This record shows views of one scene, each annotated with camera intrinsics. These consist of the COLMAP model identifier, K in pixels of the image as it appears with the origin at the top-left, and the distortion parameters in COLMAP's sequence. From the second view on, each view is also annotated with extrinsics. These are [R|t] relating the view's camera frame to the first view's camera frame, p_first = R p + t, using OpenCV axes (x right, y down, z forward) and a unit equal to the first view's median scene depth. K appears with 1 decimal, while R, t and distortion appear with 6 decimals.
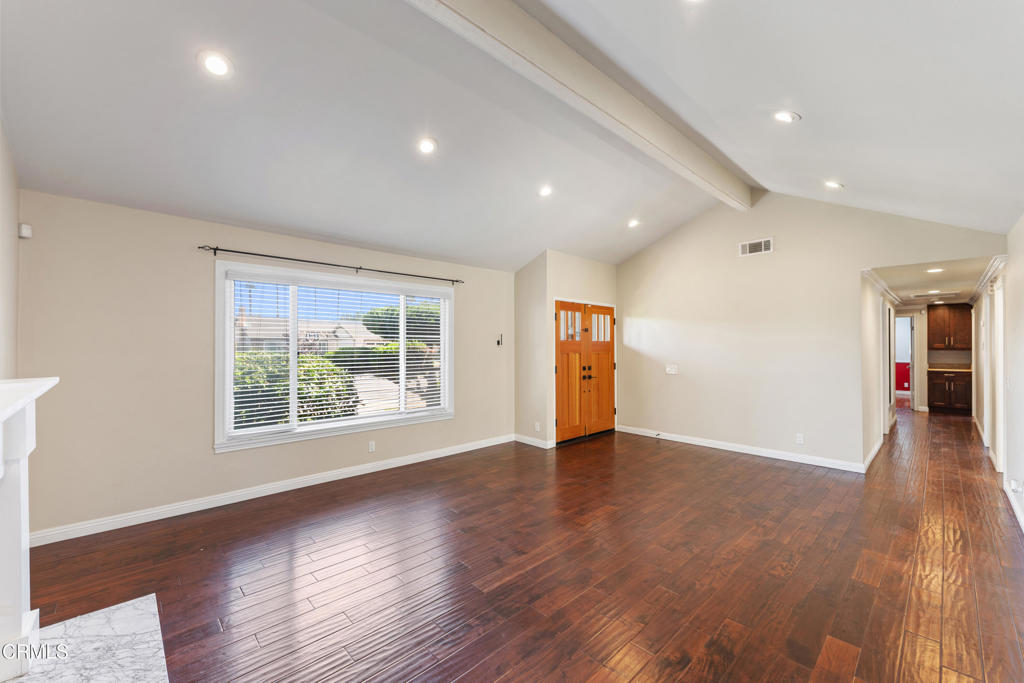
lens RADIAL K [[410.0, 0, 512.9], [0, 410.0, 342.2], [0, 0, 1]] dist [-0.001410, -0.000542]
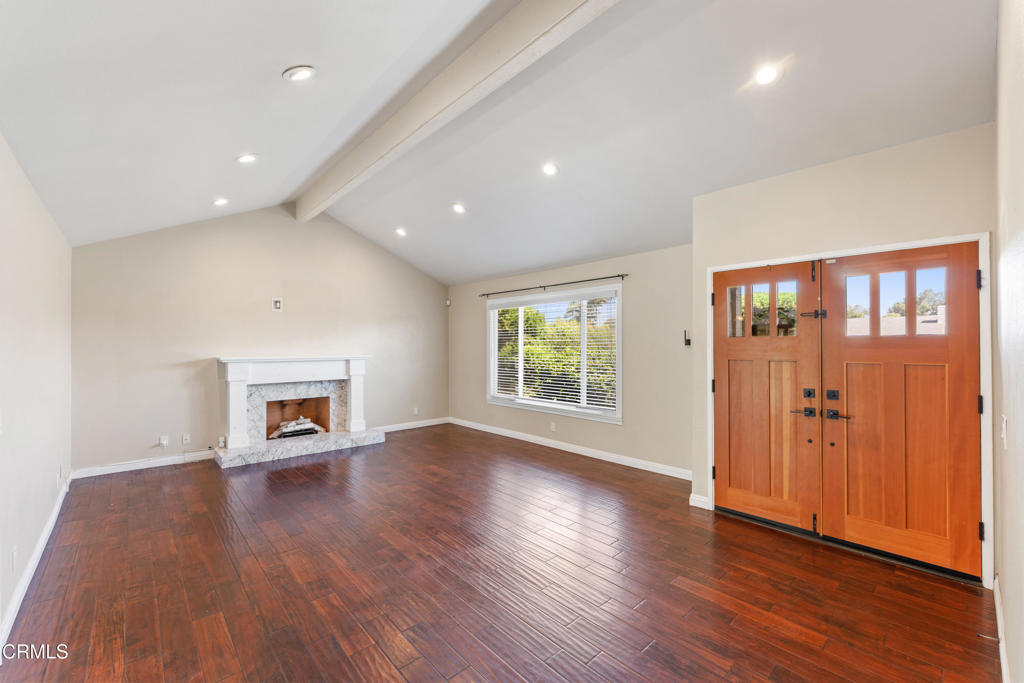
lens RADIAL K [[427.2, 0, 513.6], [0, 427.2, 344.1], [0, 0, 1]] dist [0.000479, -0.001319]
pose [[-0.025758, -0.004891, -0.999656, 0.748161], [0.006469, 0.999966, -0.005059, 0.005926], [0.999647, -0.006597, -0.025726, 0.715597]]
